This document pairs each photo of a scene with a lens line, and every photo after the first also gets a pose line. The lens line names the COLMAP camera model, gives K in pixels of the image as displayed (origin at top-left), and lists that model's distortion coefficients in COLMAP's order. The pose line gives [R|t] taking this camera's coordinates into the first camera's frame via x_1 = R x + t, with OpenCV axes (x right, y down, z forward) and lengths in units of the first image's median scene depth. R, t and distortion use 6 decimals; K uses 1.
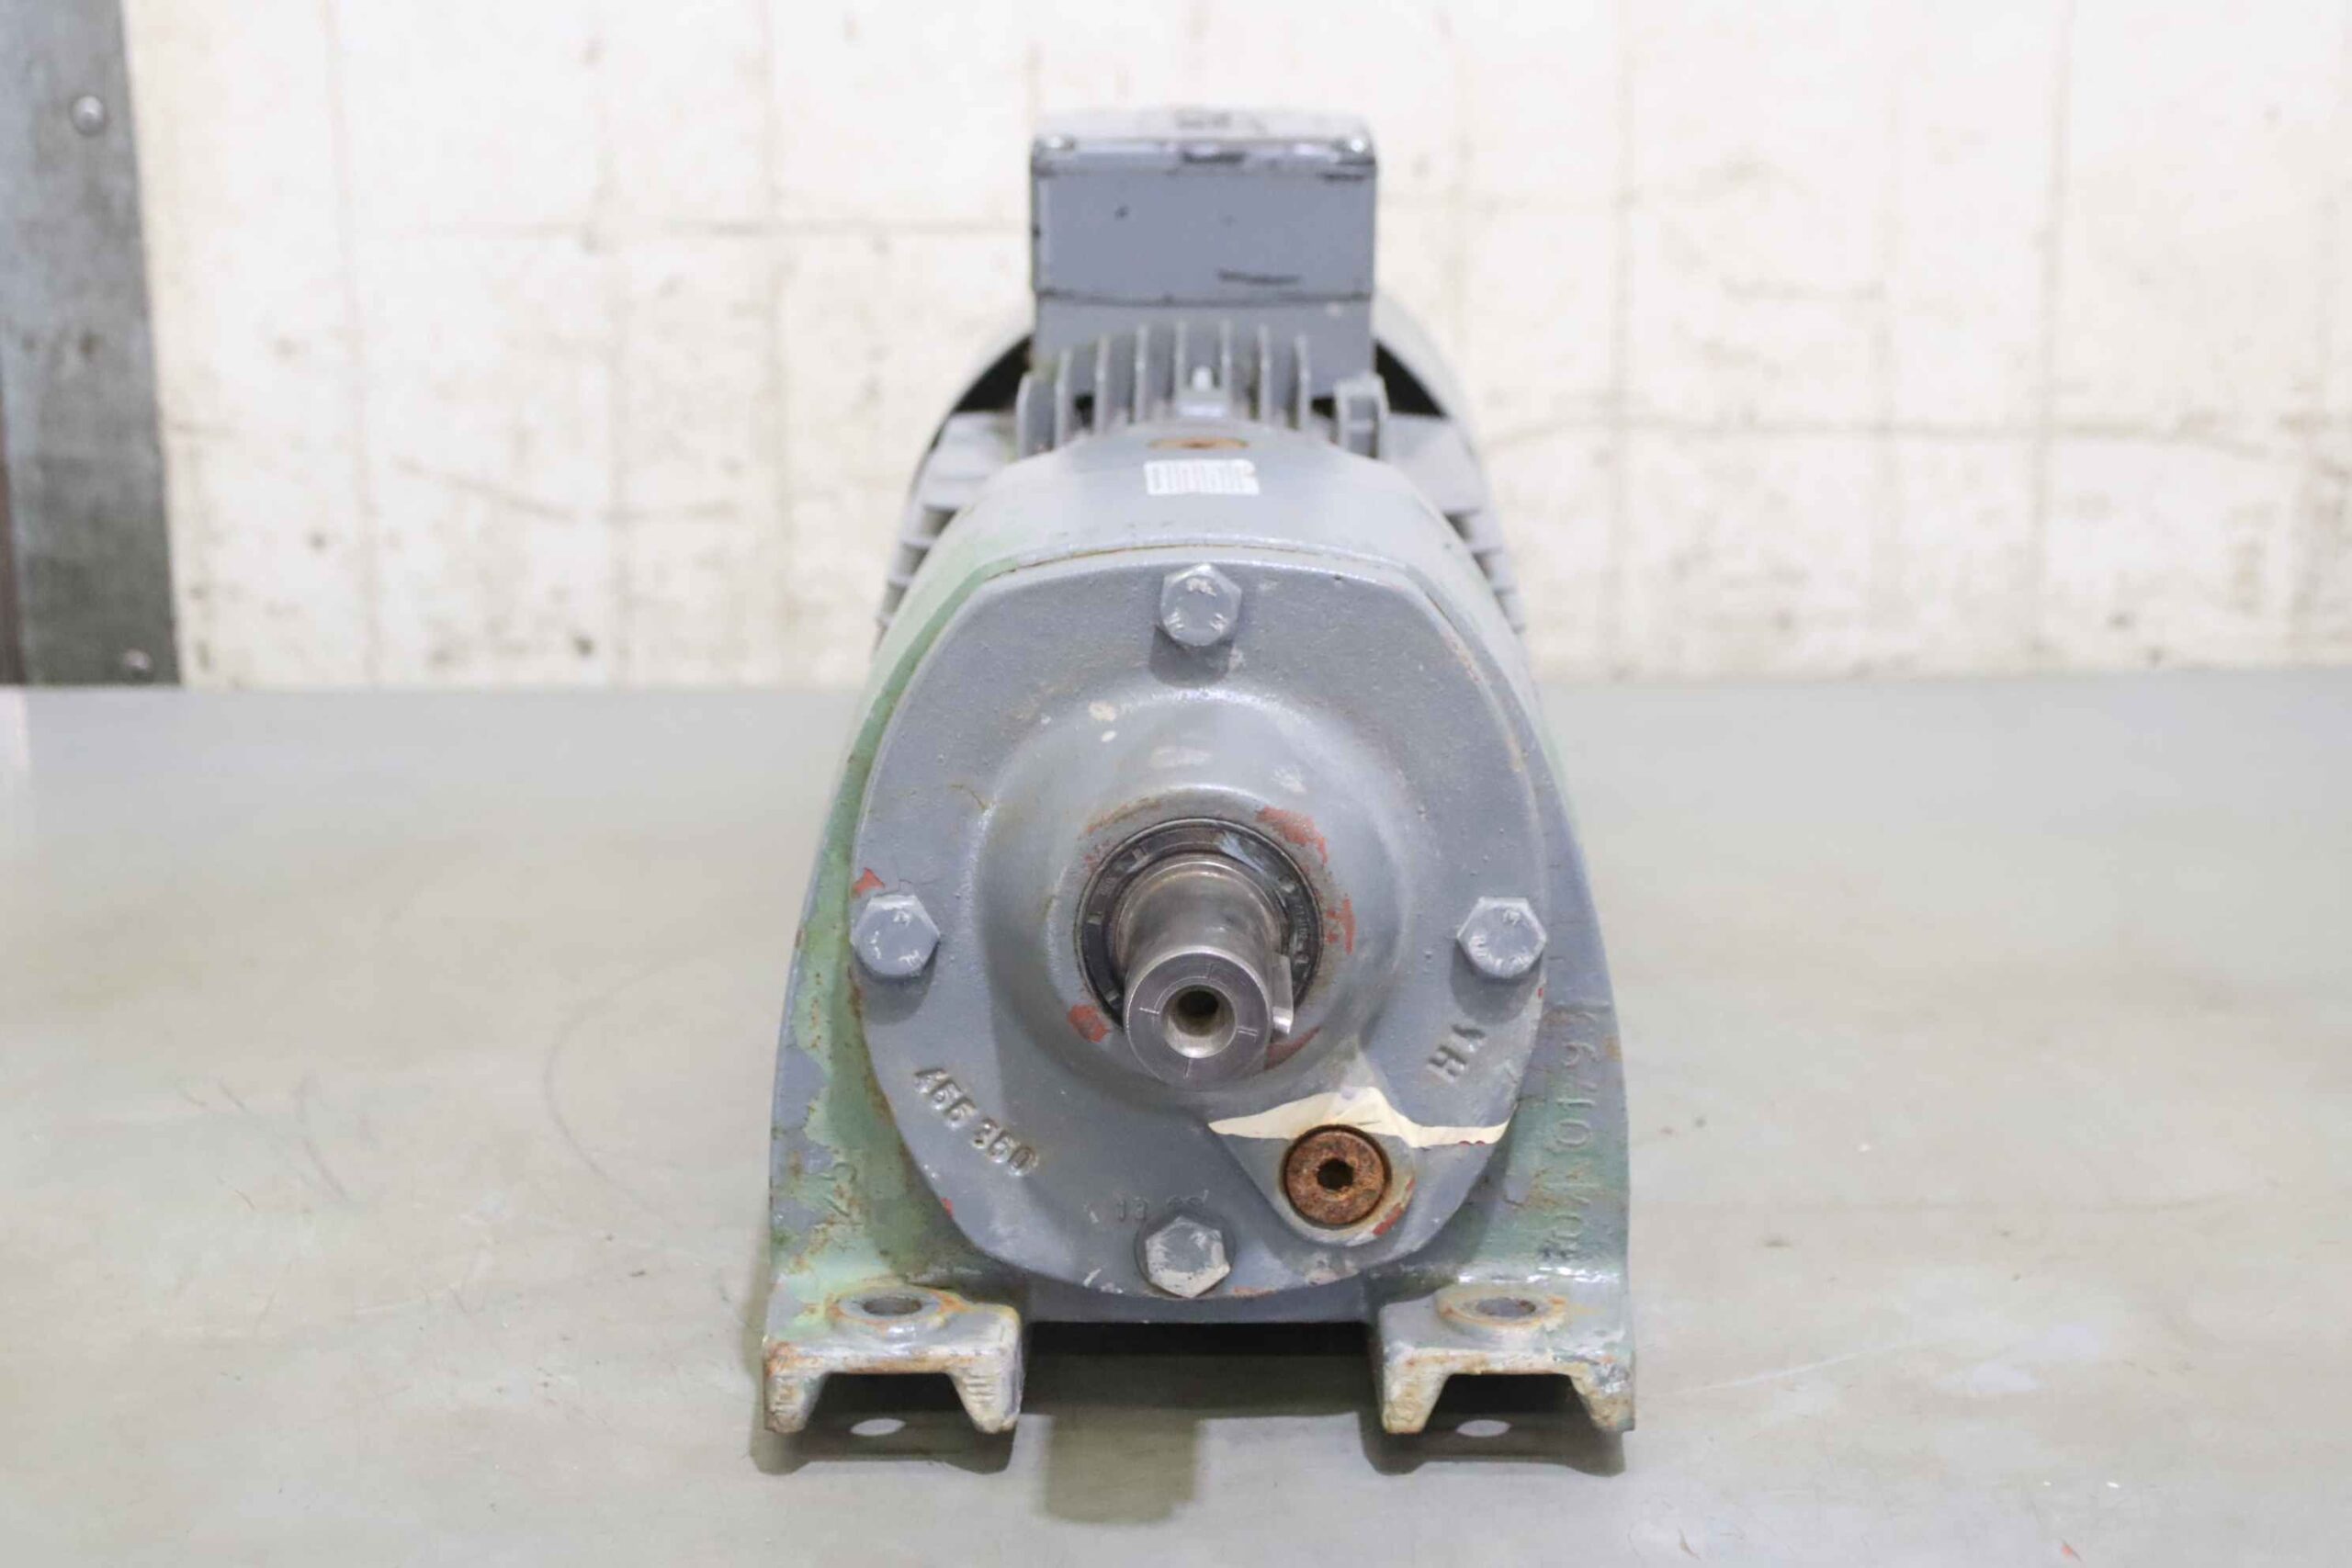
lens RADIAL K [[4737.1, 0, 1173.1], [0, 4737.1, 780.0], [0, 0, 1]] dist [0.189753, 0.000000]
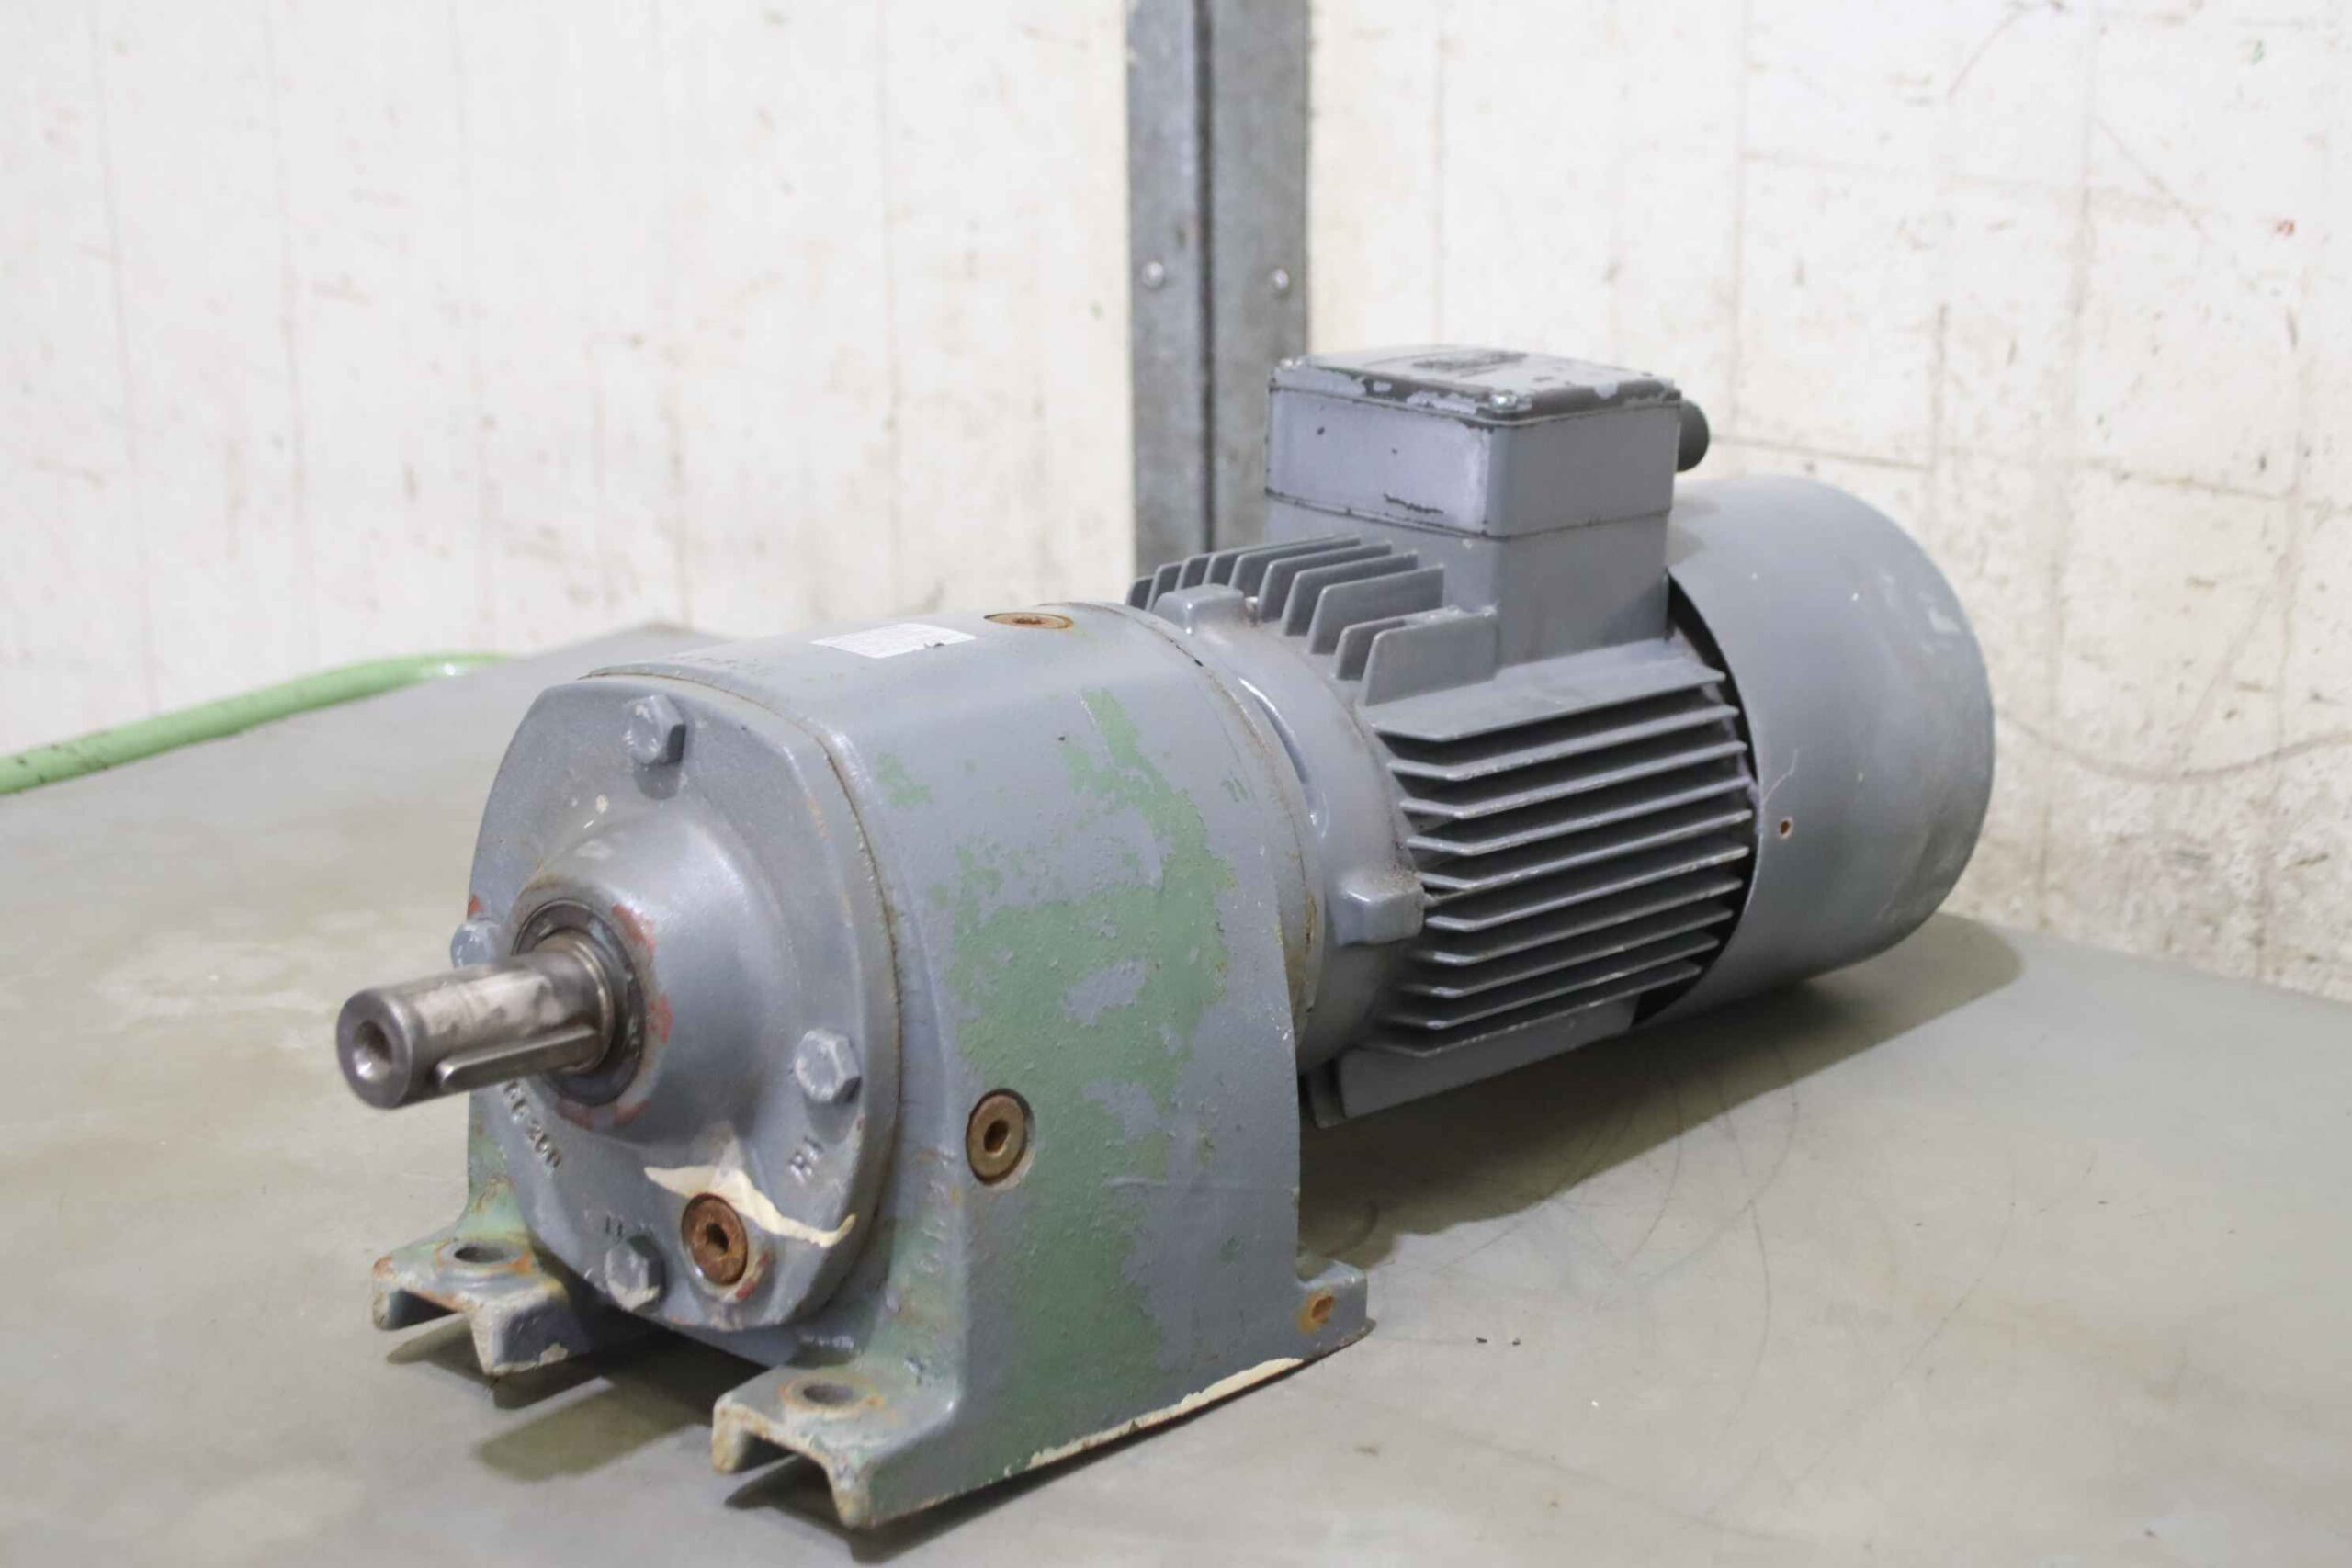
lens RADIAL K [[4052.0, 0, 1166.7], [0, 4052.0, 782.7], [0, 0, 1]] dist [0.046671, 0.000000]
pose [[0.755080, 0.183605, -0.629399, 0.683164], [-0.195822, 0.979325, 0.050760, -0.092613], [0.625706, 0.084922, 0.775423, 0.274781]]
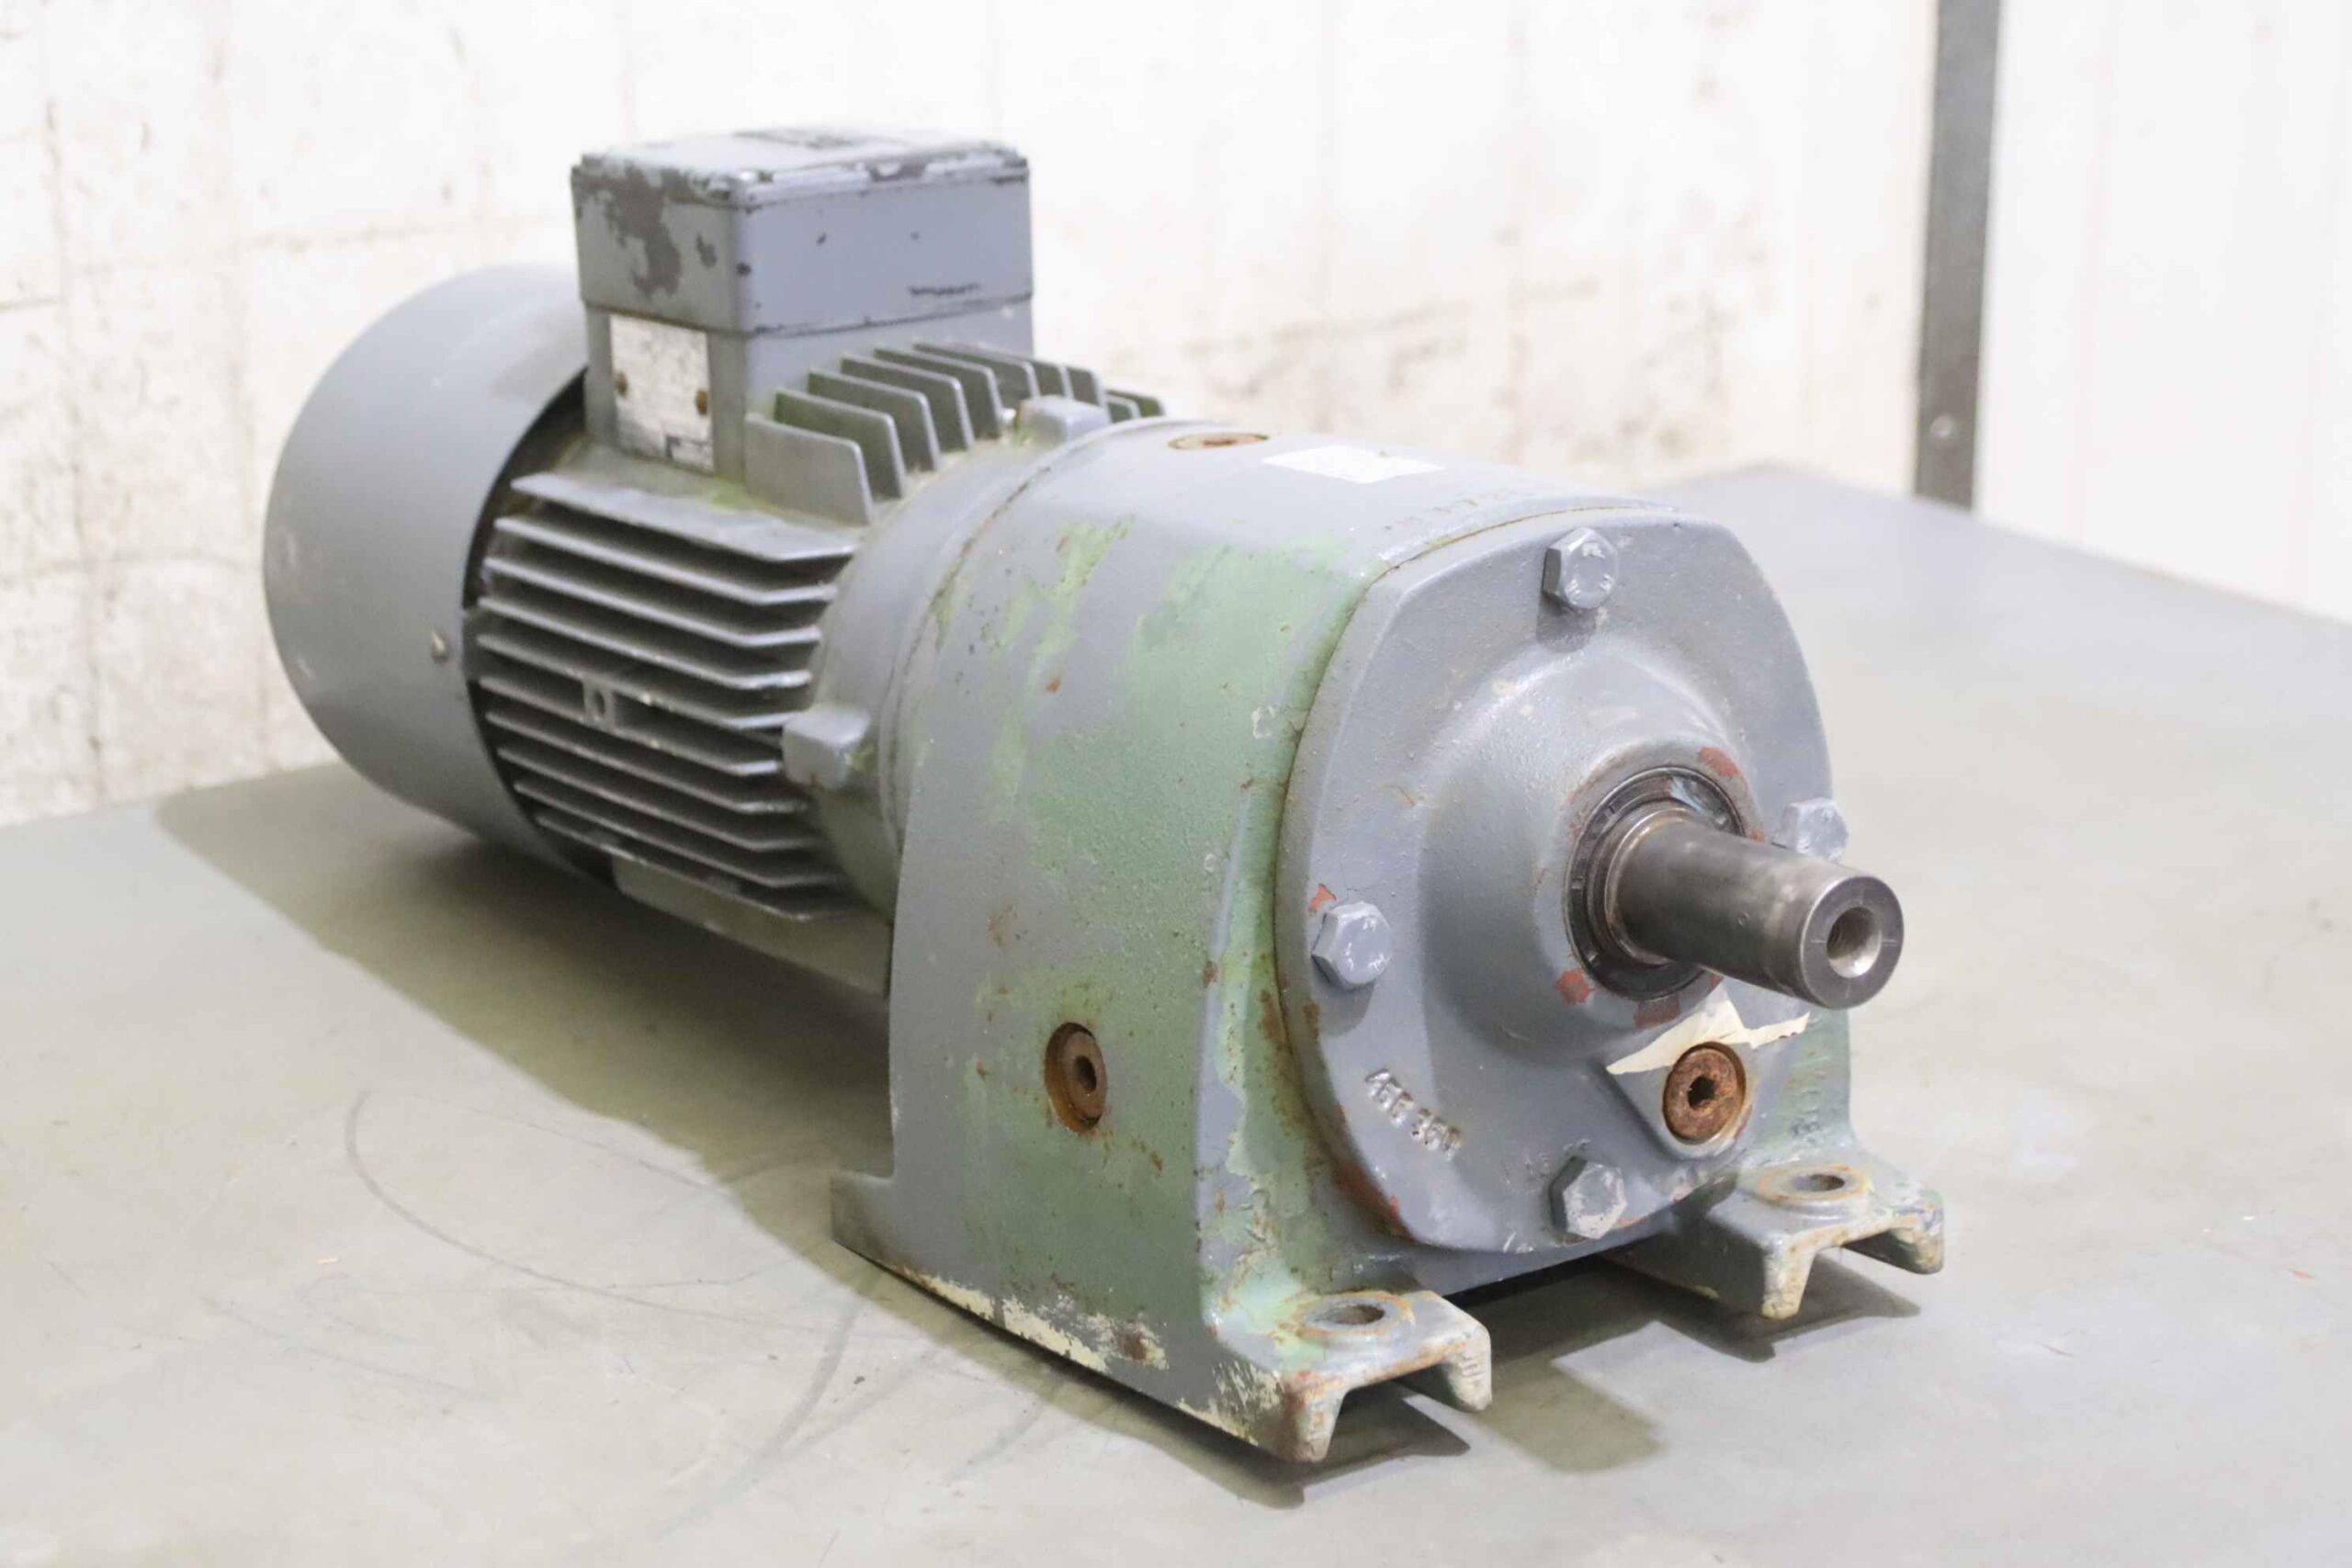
lens RADIAL K [[4842.0, 0, 1164.7], [0, 4842.0, 785.6], [0, 0, 1]] dist [0.197355, 0.000000]
pose [[0.820538, -0.173326, 0.544679, -0.604068], [0.173566, 0.983475, 0.051489, -0.056262], [-0.544603, 0.052290, 0.837062, 0.152097]]
